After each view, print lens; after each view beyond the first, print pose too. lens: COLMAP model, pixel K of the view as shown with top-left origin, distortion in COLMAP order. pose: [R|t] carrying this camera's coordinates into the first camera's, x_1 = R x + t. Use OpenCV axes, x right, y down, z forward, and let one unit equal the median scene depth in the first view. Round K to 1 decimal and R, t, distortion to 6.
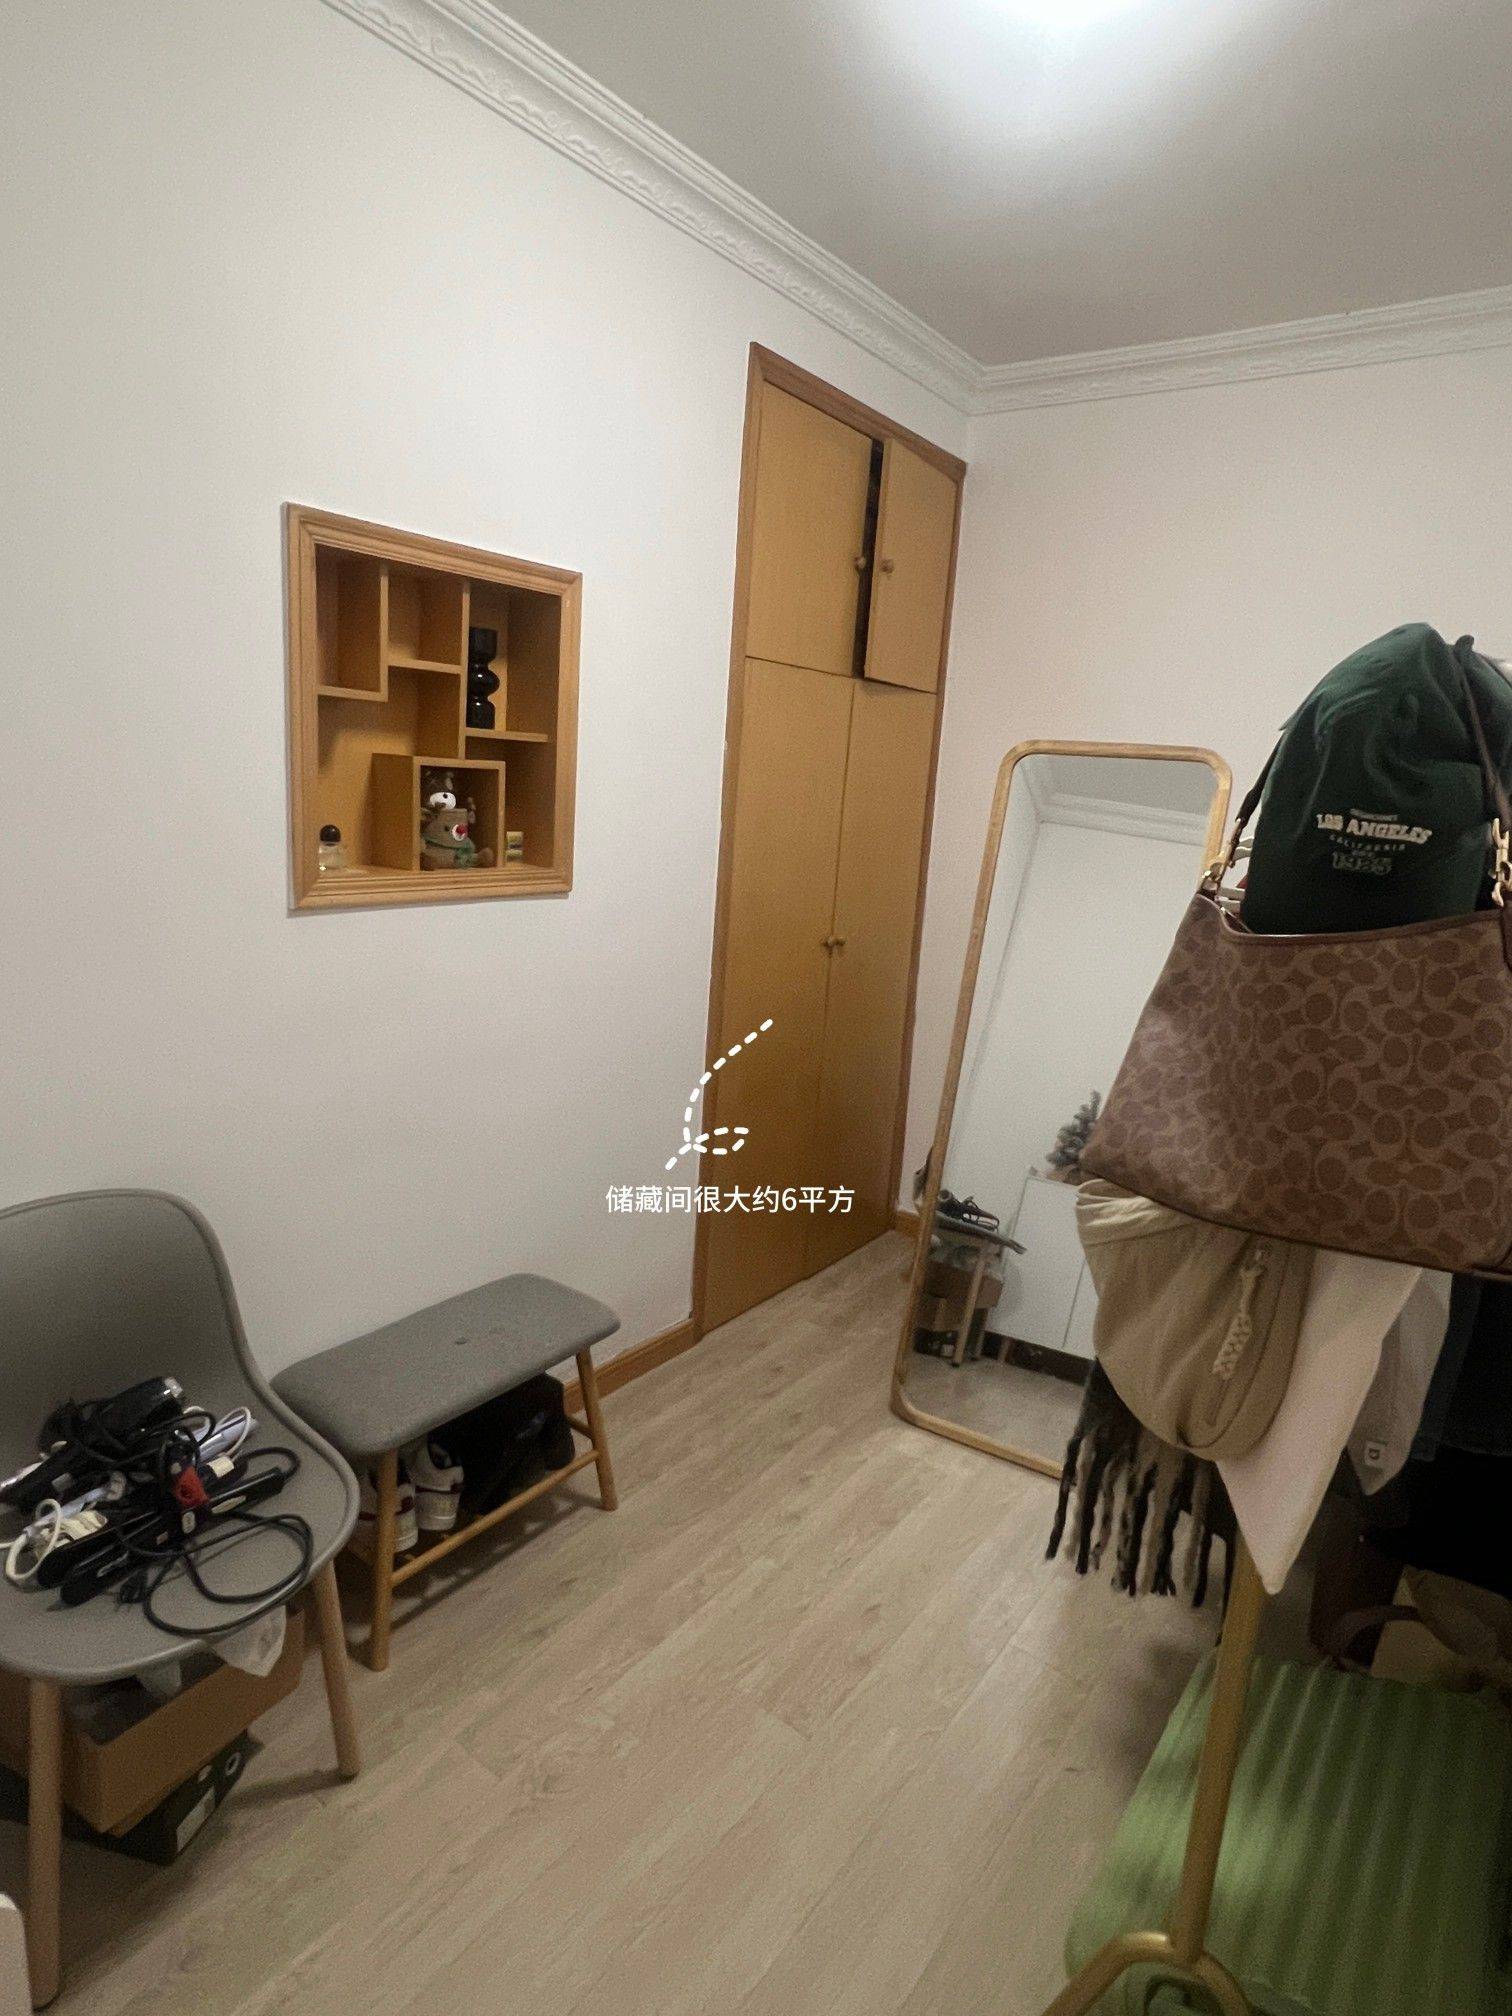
lens RADIAL K [[1307.3, 0, 756.0], [0, 1307.3, 1008.0], [0, 0, 1]] dist [-0.001238, -0.000920]
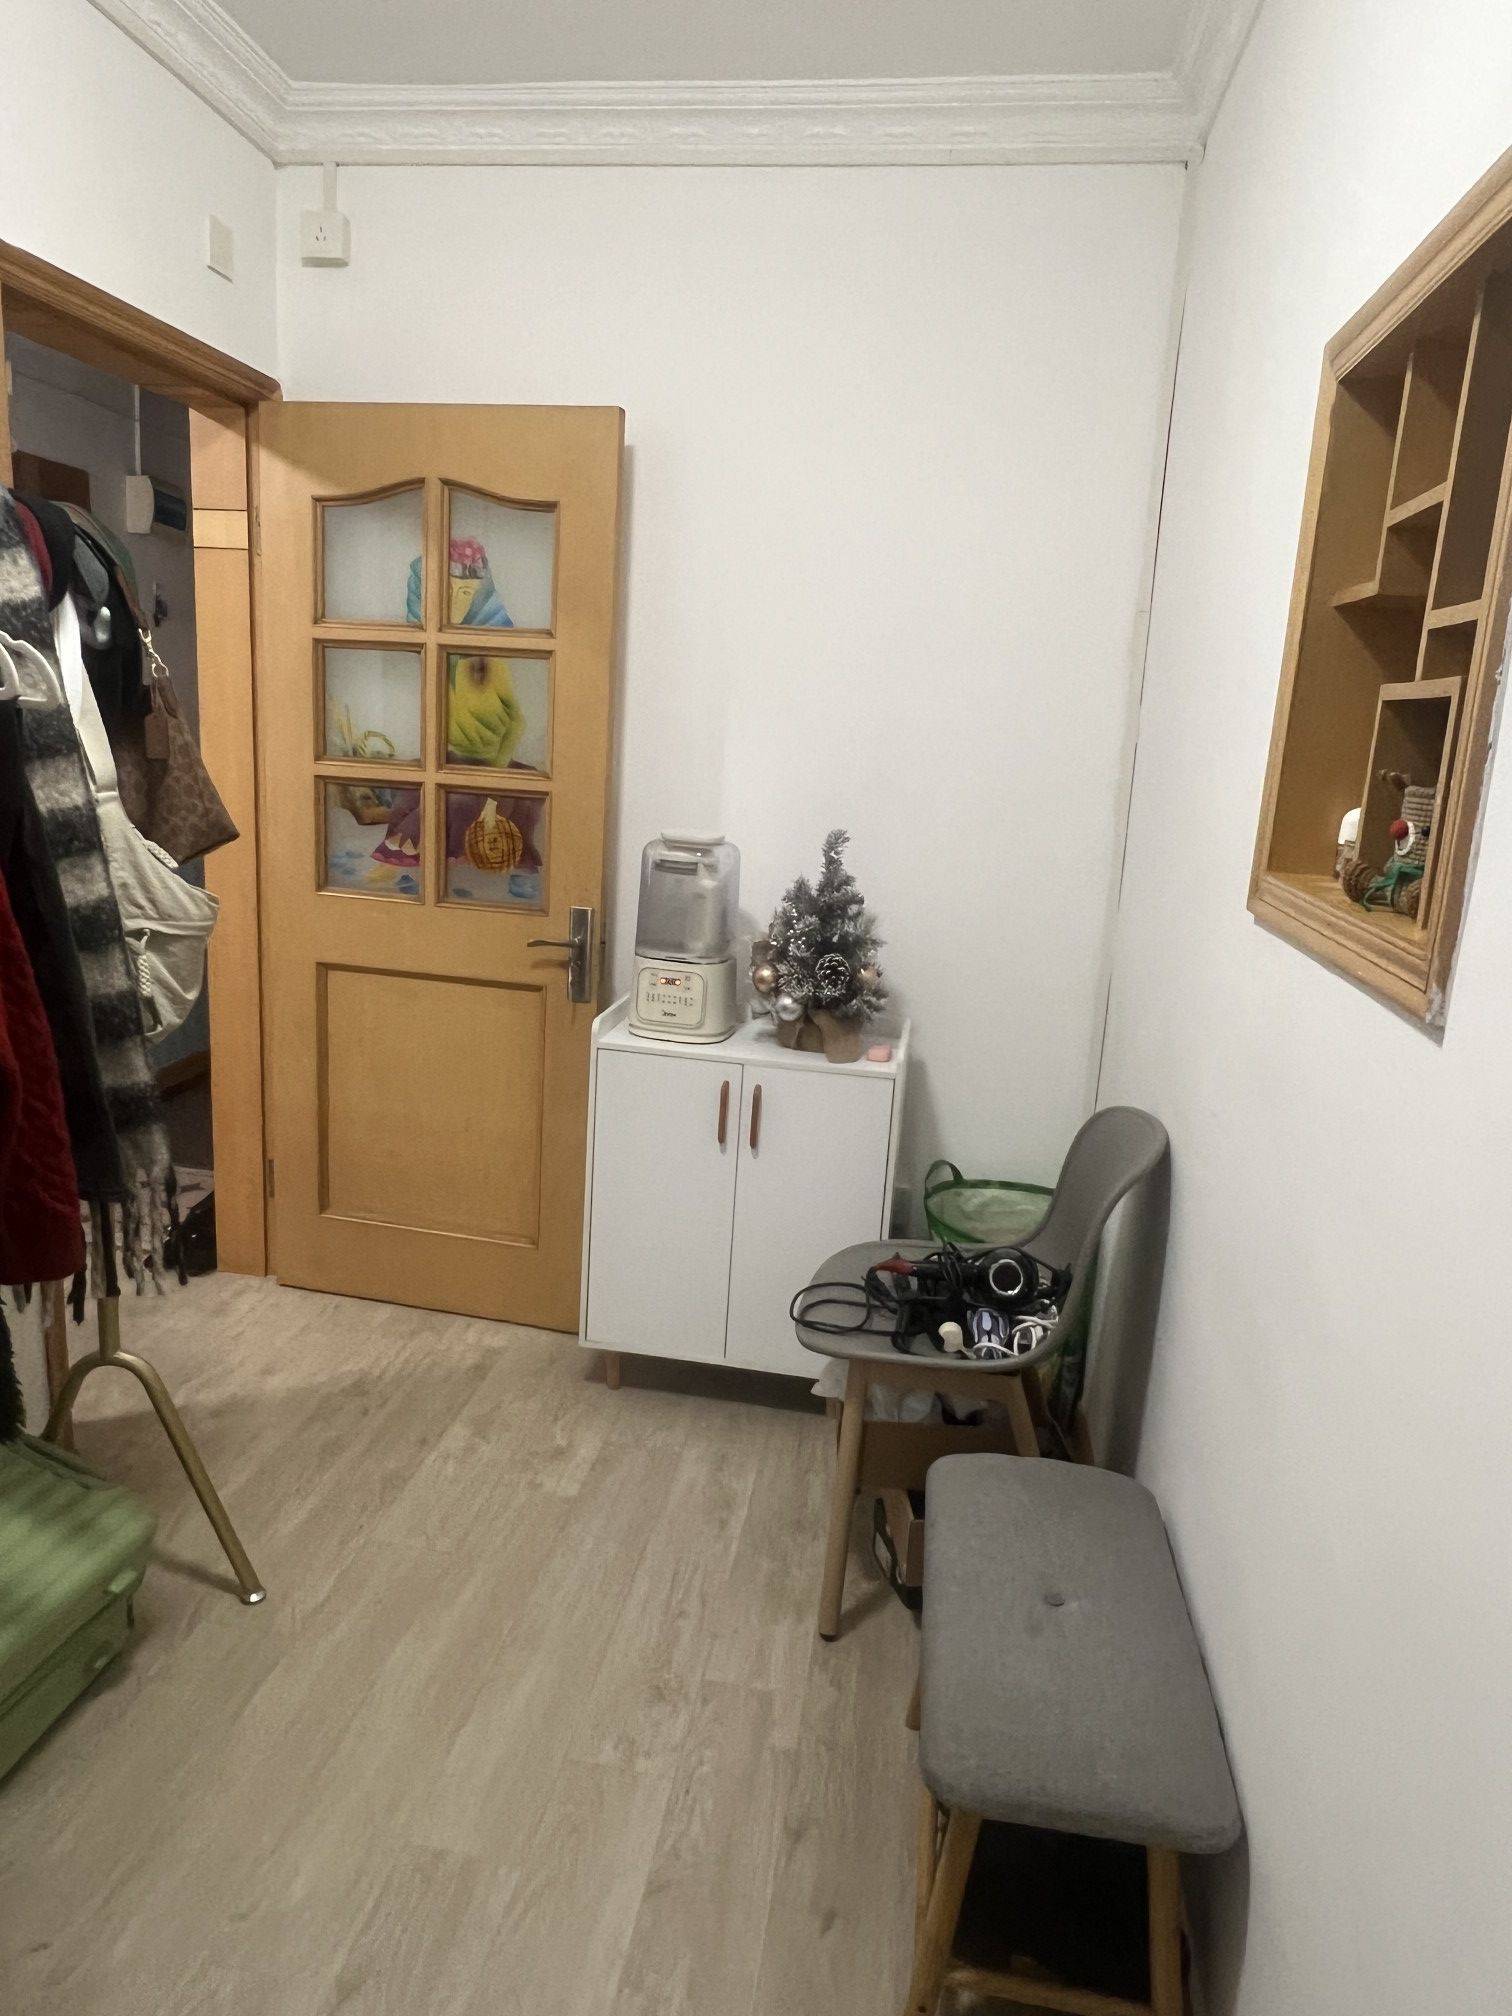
lens RADIAL K [[1307.3, 0, 756.0], [0, 1307.3, 1008.0], [0, 0, 1]] dist [-0.001238, -0.000920]
pose [[-0.897838, -0.027205, -0.439484, 0.214097], [-0.191430, 0.922949, 0.333946, -0.222512], [0.396536, 0.383960, -0.833867, 1.544698]]
